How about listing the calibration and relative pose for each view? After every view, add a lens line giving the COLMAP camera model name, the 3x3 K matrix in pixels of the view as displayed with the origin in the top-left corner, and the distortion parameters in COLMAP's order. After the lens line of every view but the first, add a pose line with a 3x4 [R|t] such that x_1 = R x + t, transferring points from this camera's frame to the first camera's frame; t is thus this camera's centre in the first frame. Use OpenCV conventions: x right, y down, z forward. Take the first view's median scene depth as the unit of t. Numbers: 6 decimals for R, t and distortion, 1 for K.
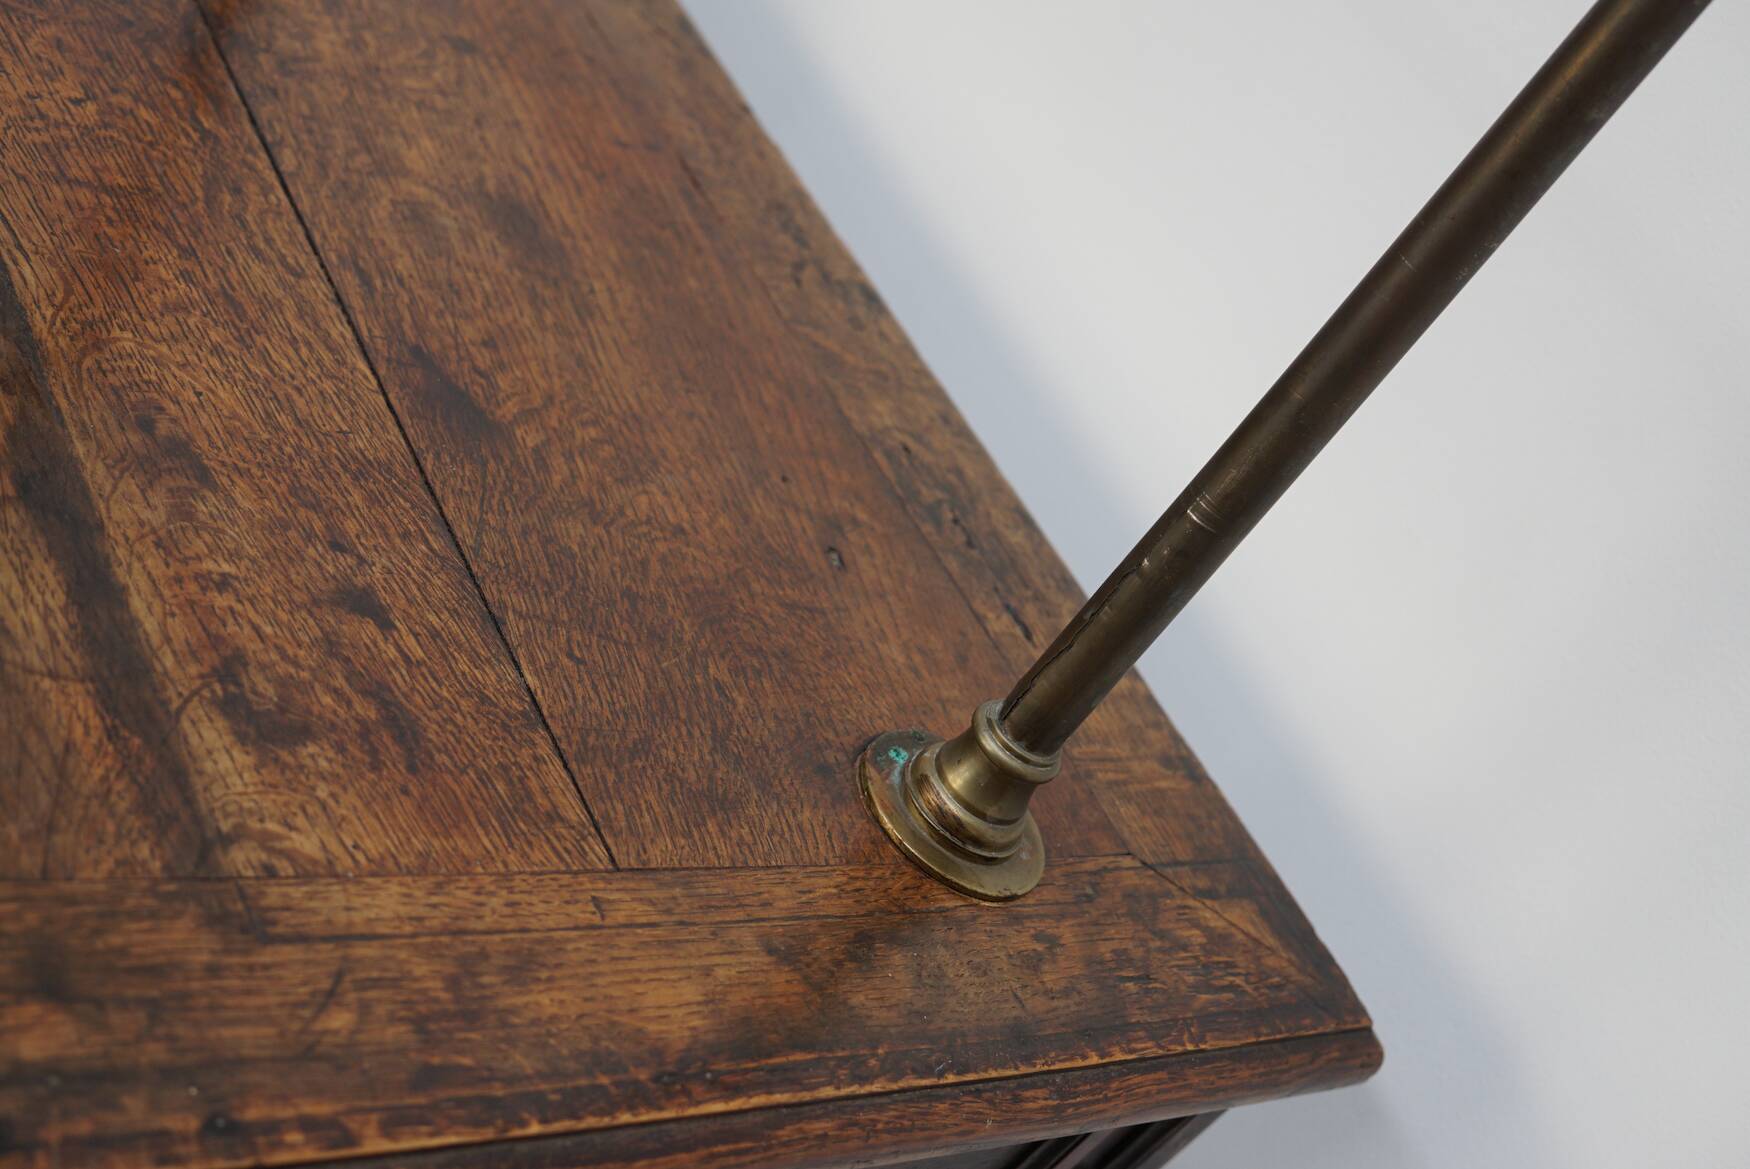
lens RADIAL K [[2260.2, 0, 875.0], [0, 2260.2, 584.5], [0, 0, 1]] dist [-0.163460, 0.351912]
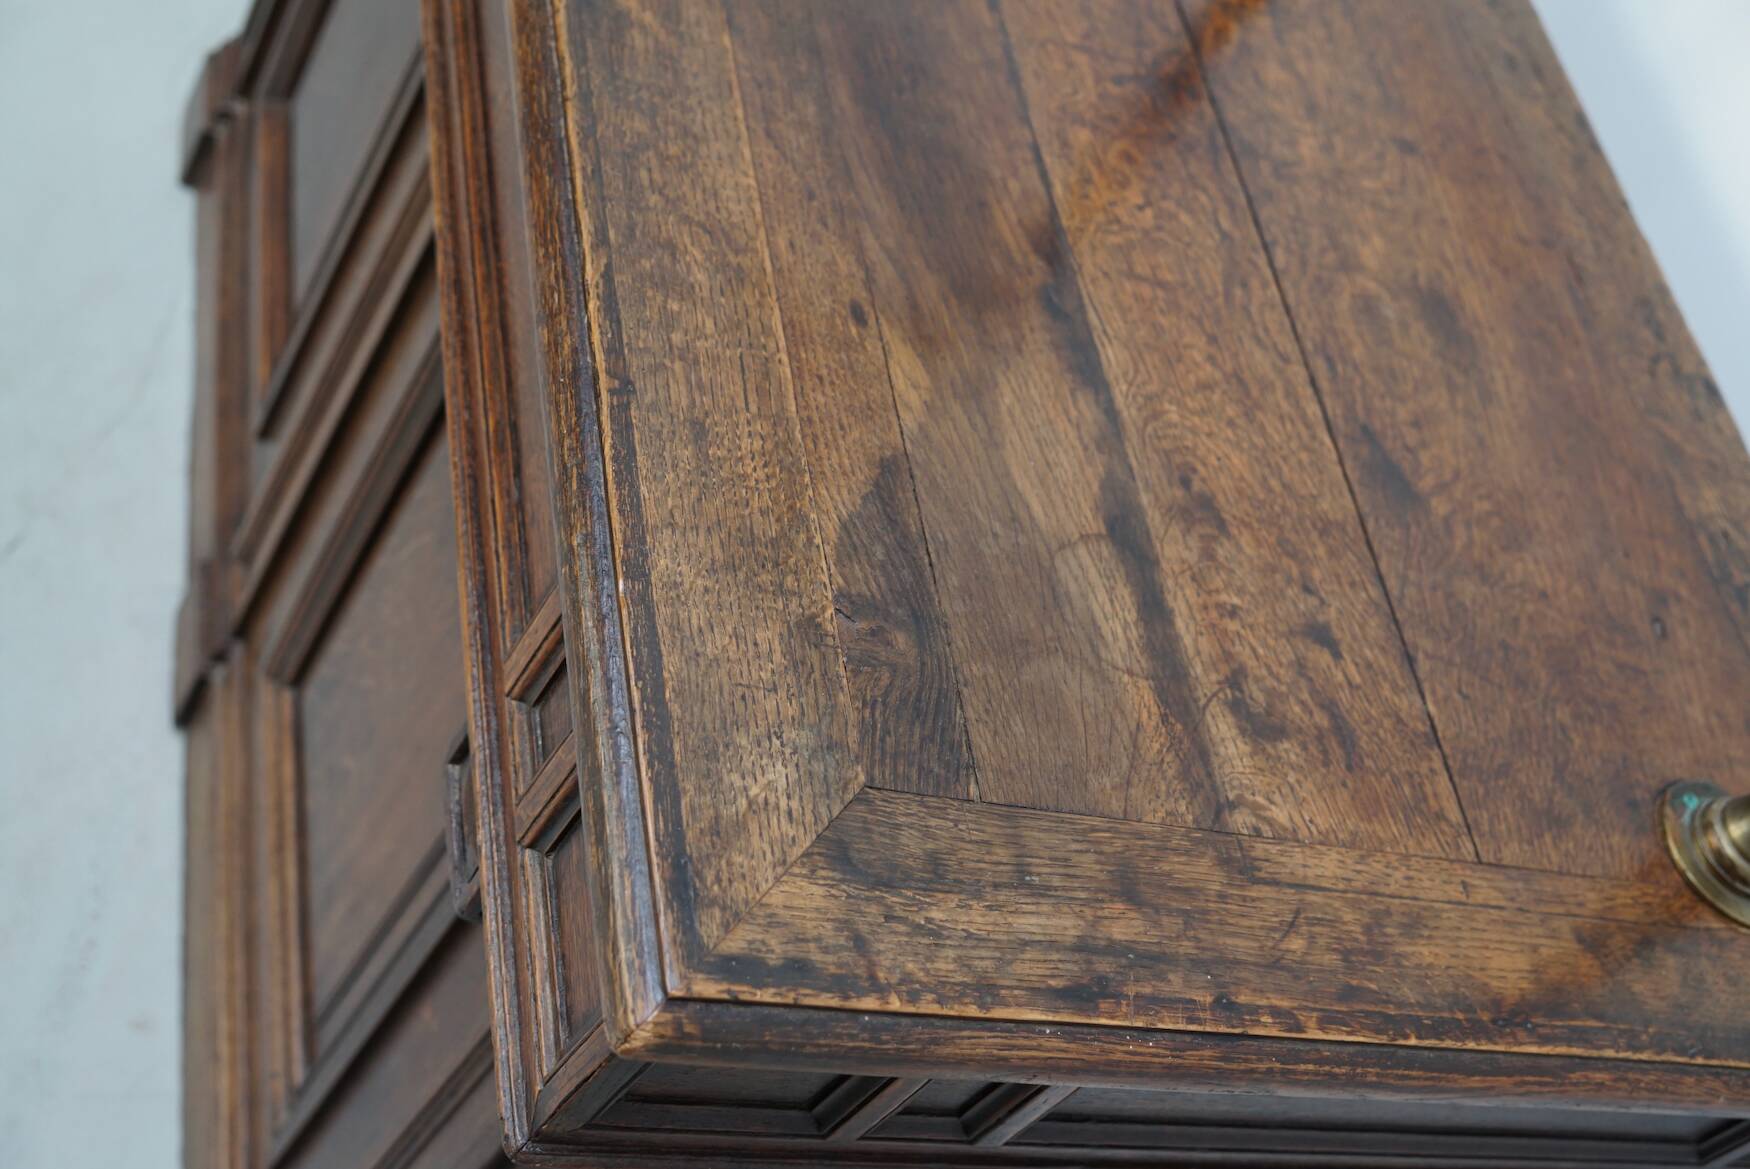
lens RADIAL K [[2260.2, 0, 875.0], [0, 2260.2, 584.5], [0, 0, 1]] dist [-0.163460, 0.351912]
pose [[0.941781, 0.164814, -0.293060, -0.087491], [-0.143307, 0.985246, 0.093561, -0.111947], [0.304156, -0.046116, 0.951505, -0.392575]]
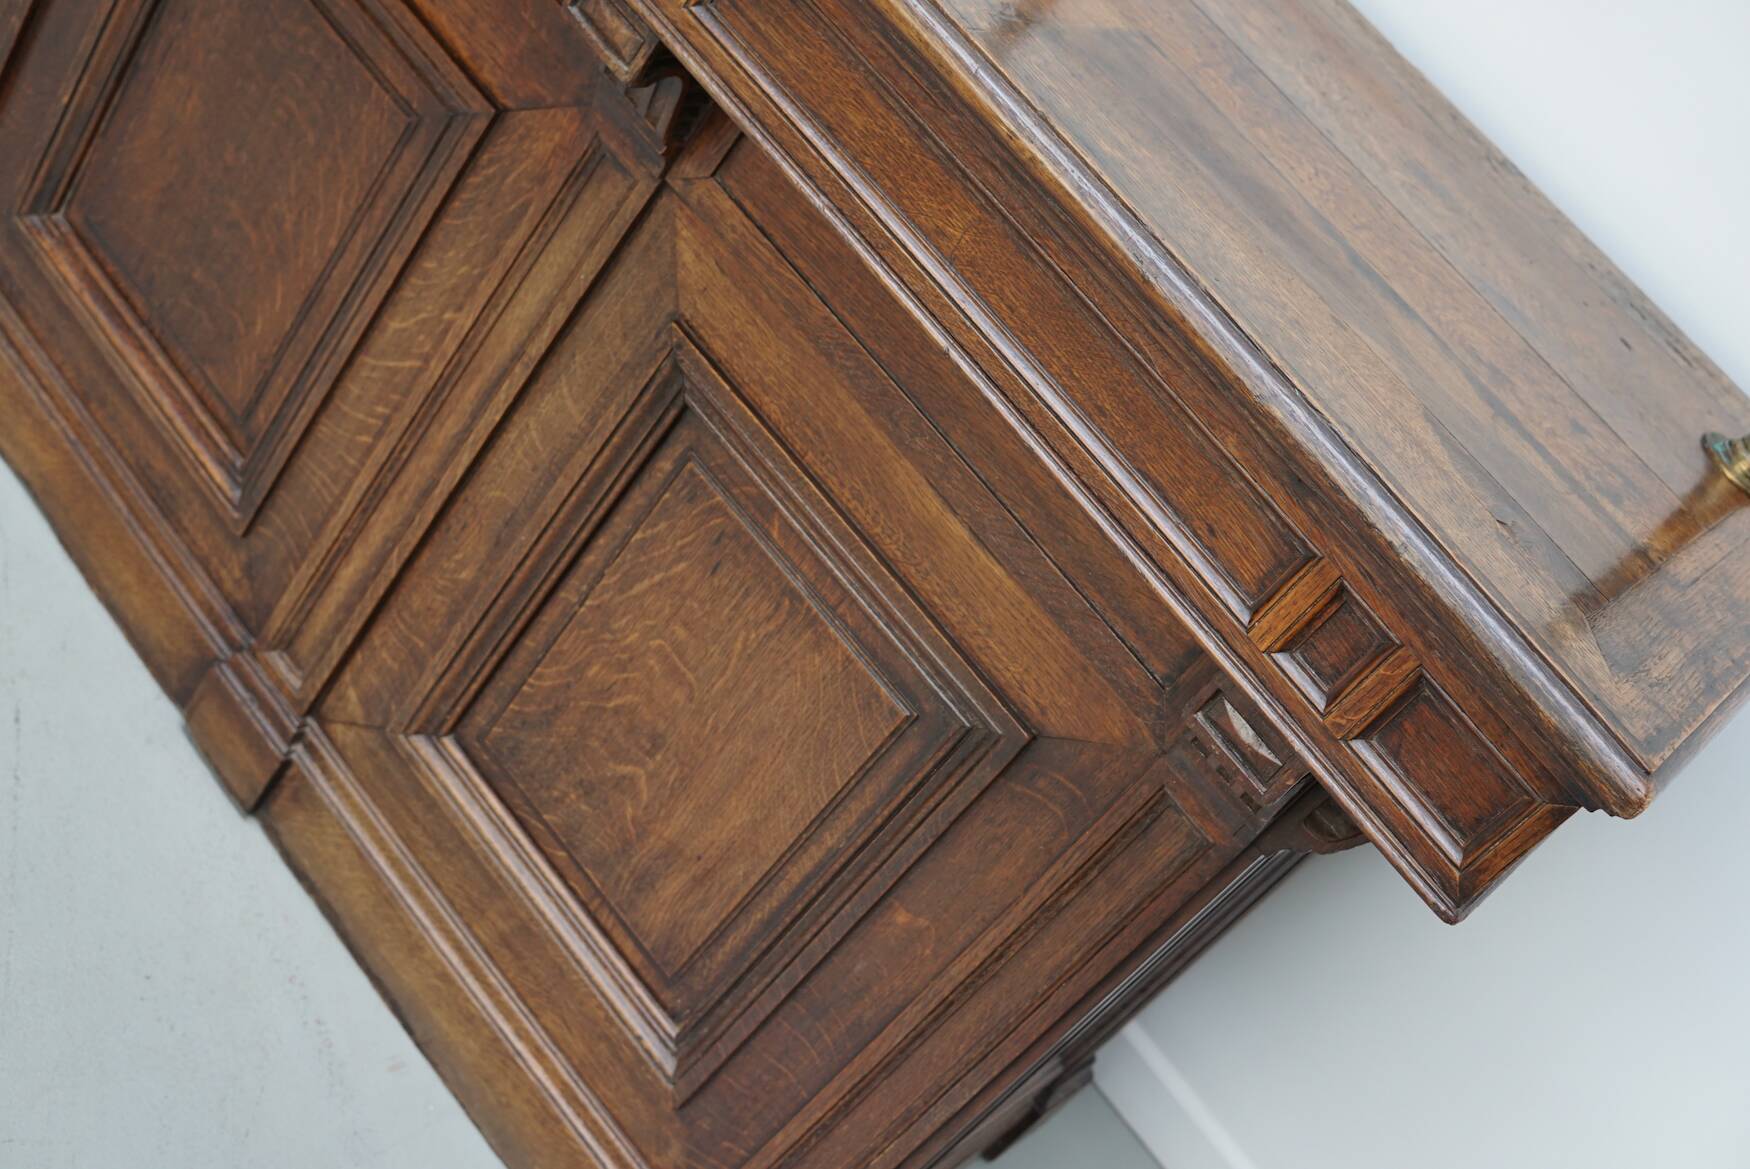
lens RADIAL K [[2260.2, 0, 875.0], [0, 2260.2, 584.5], [0, 0, 1]] dist [-0.163460, 0.351912]
pose [[0.972499, -0.163151, 0.166216, -1.258688], [0.121557, 0.964290, 0.235305, -0.428688], [-0.198671, -0.208629, 0.957603, -0.940051]]
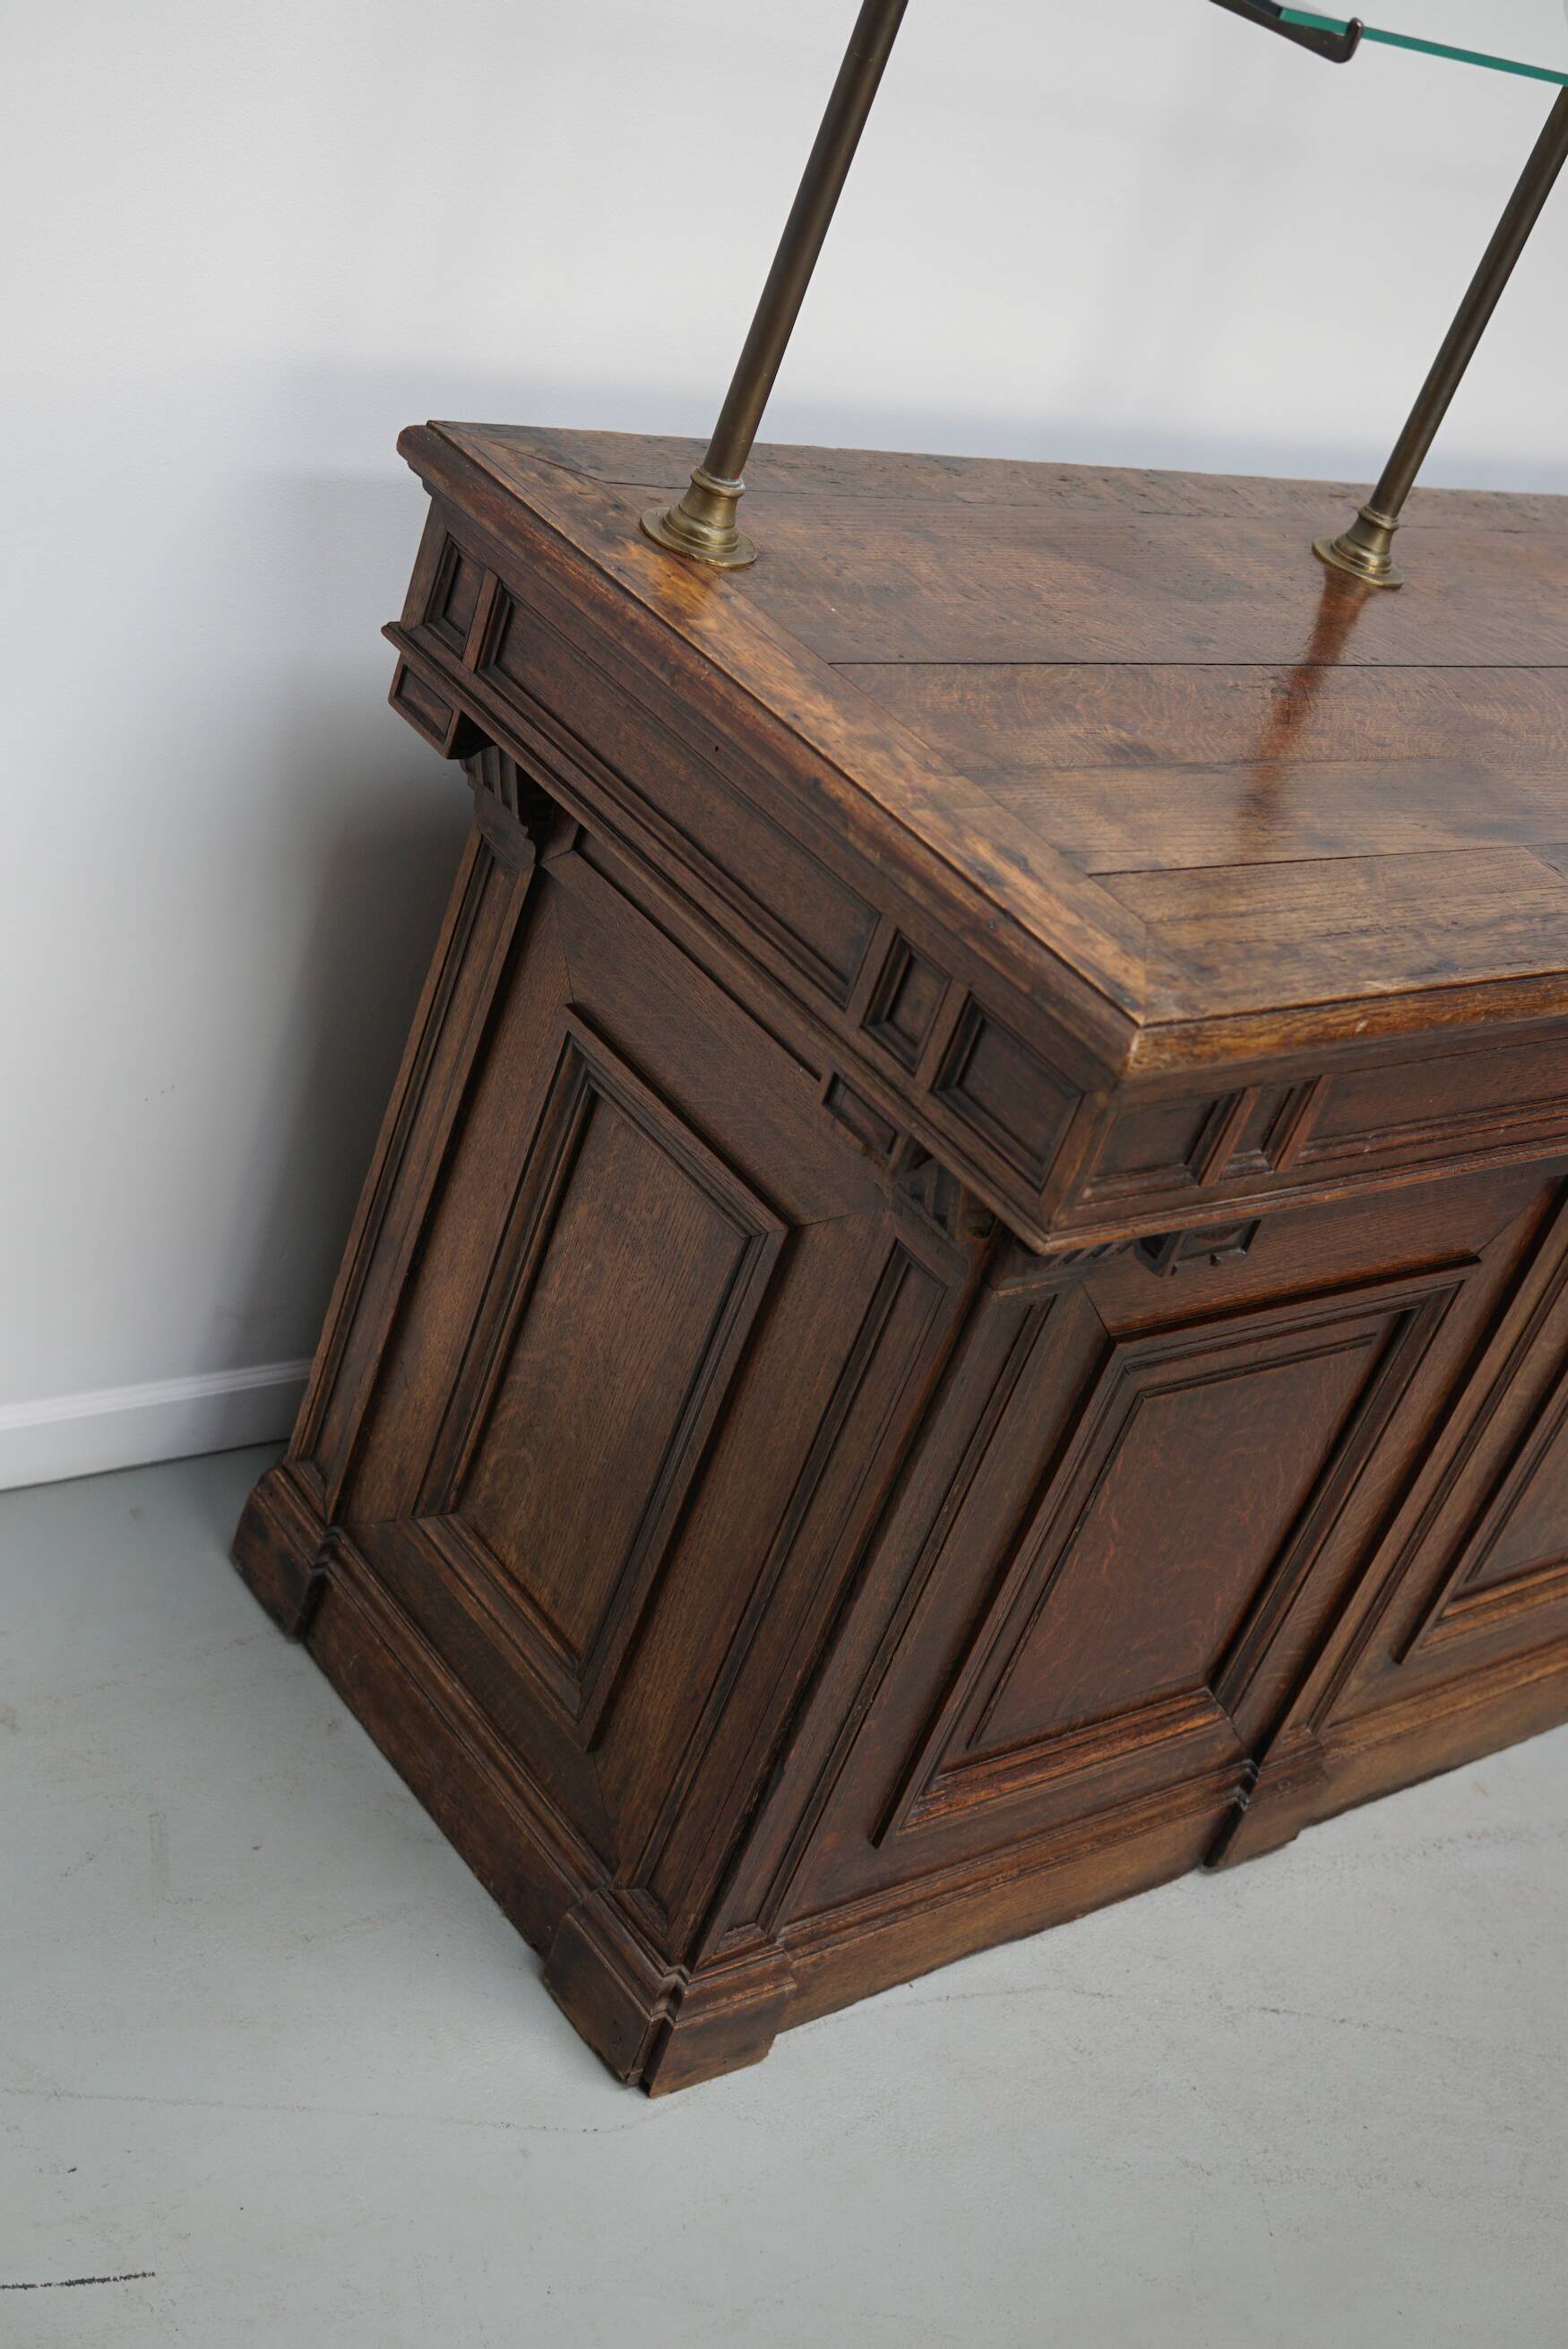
lens RADIAL K [[3033.5, 0, 784.0], [0, 3033.5, 1174.5], [0, 0, 1]] dist [-0.163460, 0.351912]
pose [[0.096160, -0.905072, 0.414243, -2.484293], [0.300091, 0.423169, 0.854911, -3.398205], [-0.949051, 0.042103, 0.312296, 1.234826]]
